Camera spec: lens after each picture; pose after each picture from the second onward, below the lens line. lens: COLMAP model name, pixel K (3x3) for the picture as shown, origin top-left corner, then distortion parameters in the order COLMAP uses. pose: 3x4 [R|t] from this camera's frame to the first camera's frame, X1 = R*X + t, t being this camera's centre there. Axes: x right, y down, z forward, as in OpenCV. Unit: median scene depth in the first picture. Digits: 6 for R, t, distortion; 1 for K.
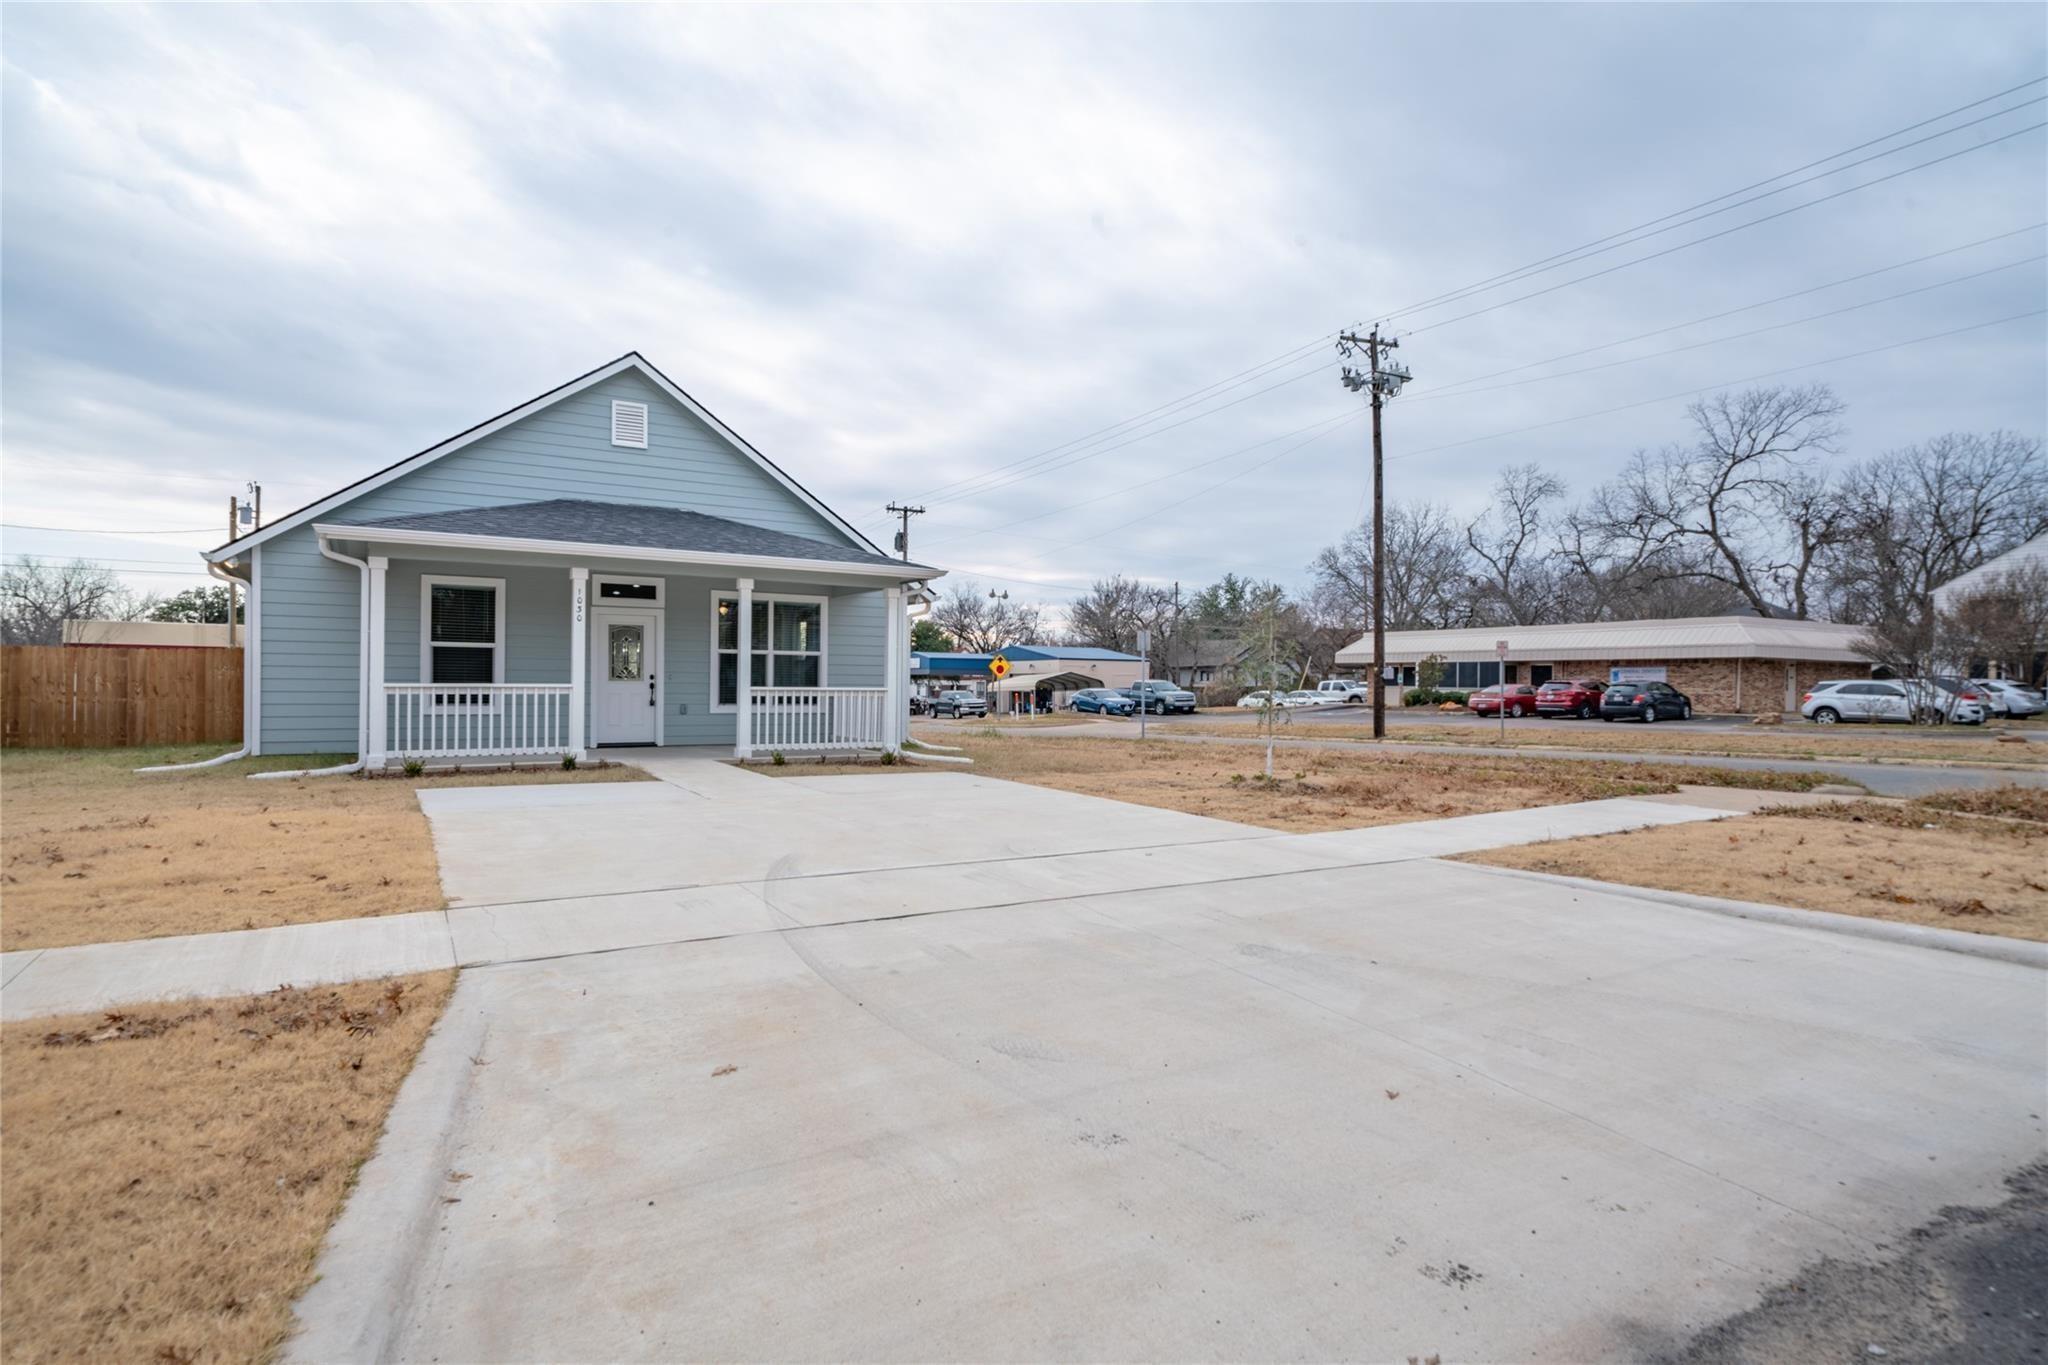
lens RADIAL K [[1104.7, 0, 1024.5], [0, 1104.7, 680.4], [0, 0, 1]] dist [0.006429, 0.000764]
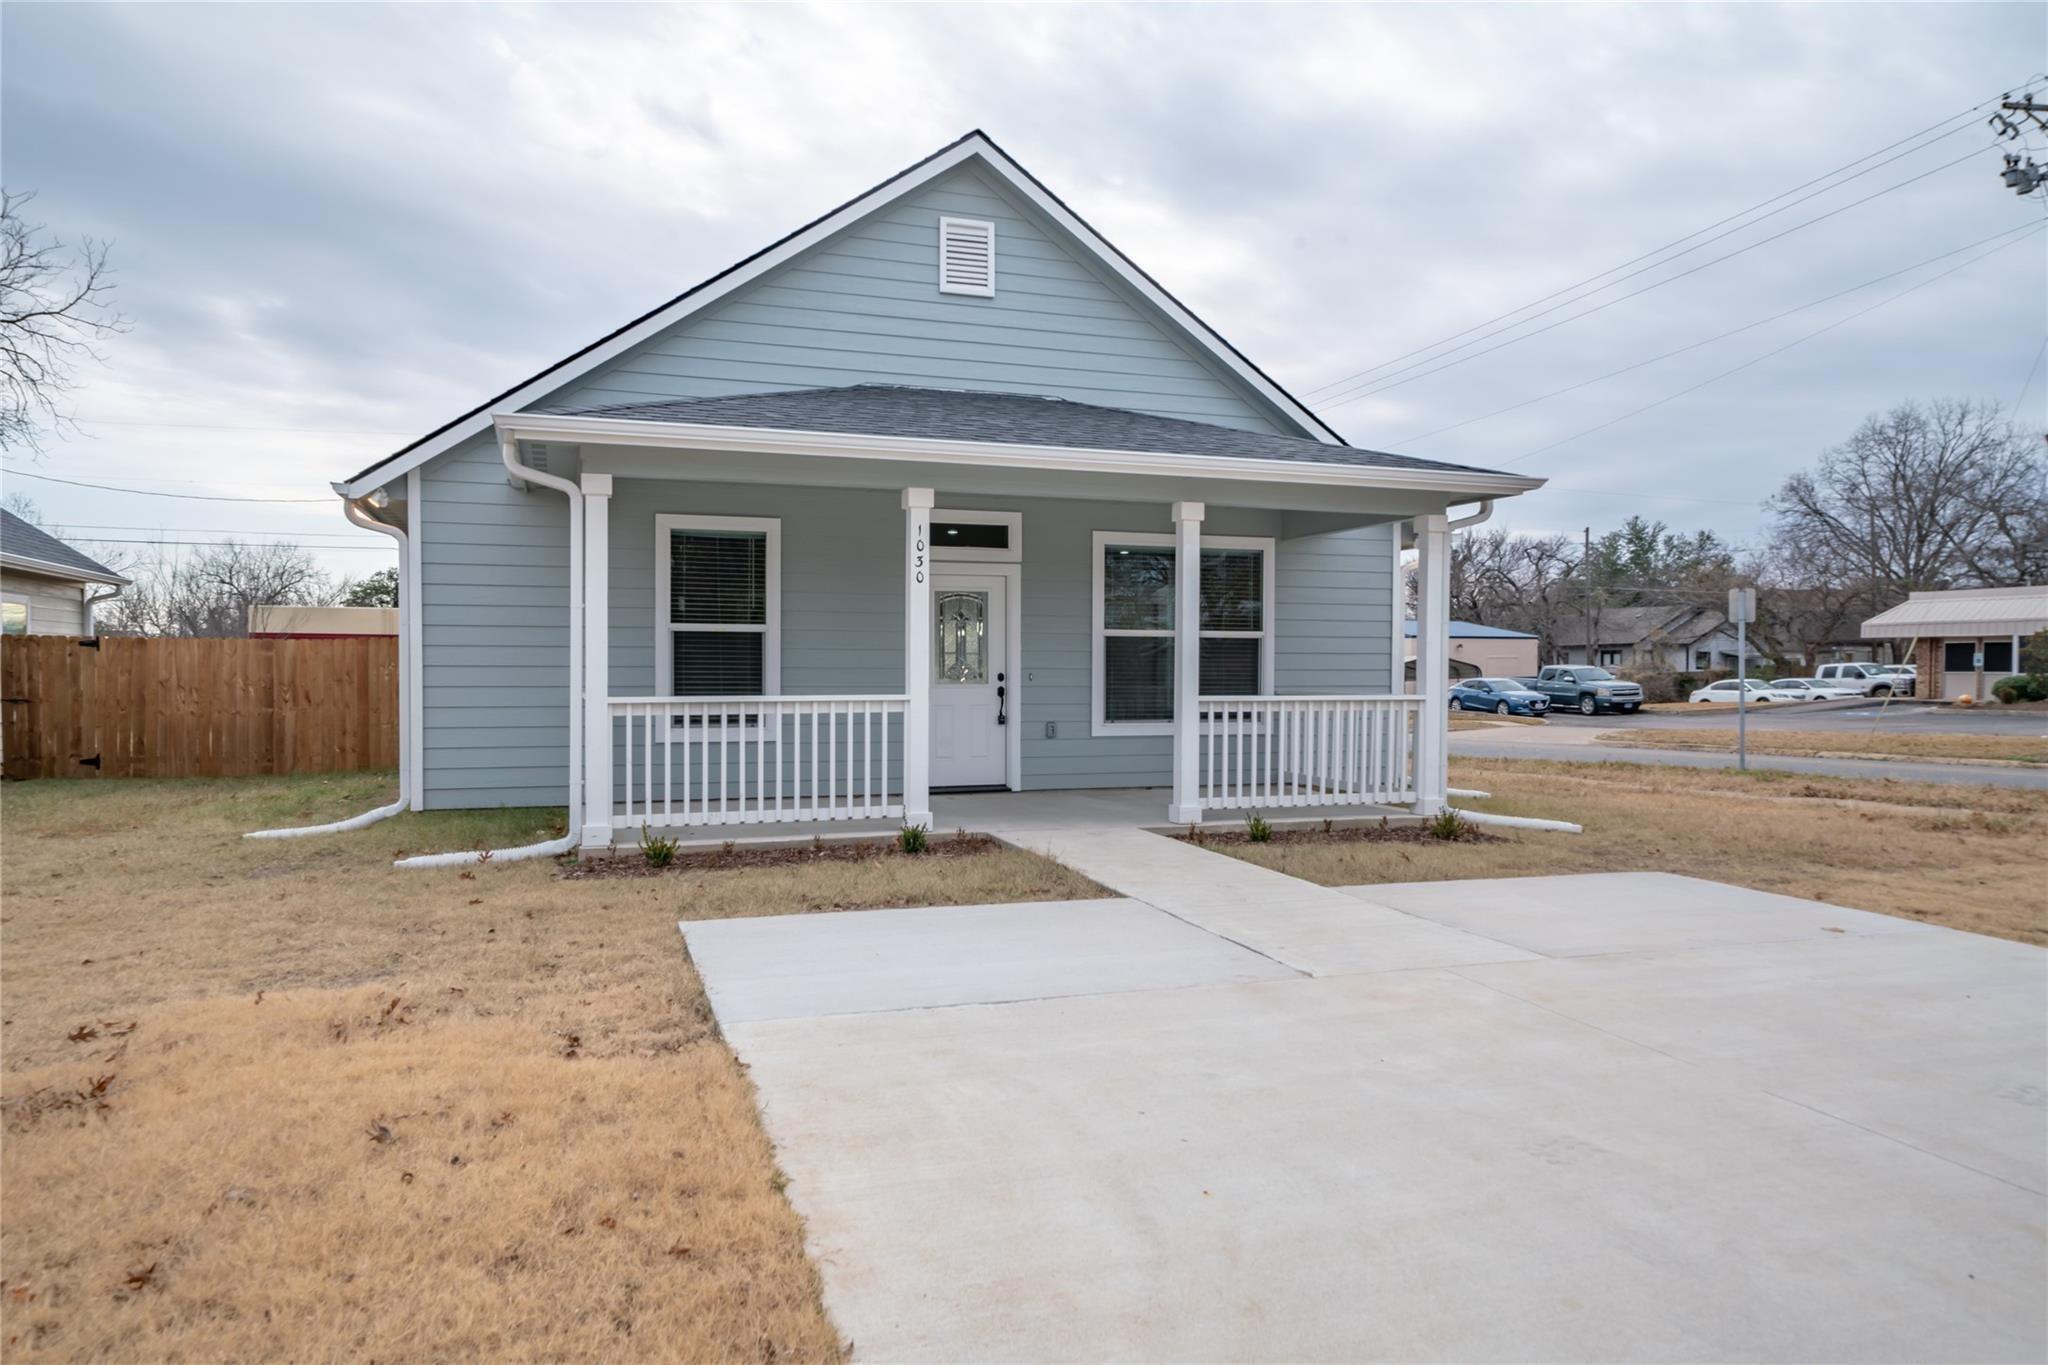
lens RADIAL K [[1391.8, 0, 1025.5], [0, 1391.8, 682.8], [0, 0, 1]] dist [0.003551, 0.006835]
pose [[0.976814, -0.004978, -0.214033, -0.161396], [0.007550, 0.999909, 0.011202, -0.008269], [0.213958, -0.012558, 0.976762, 0.259696]]
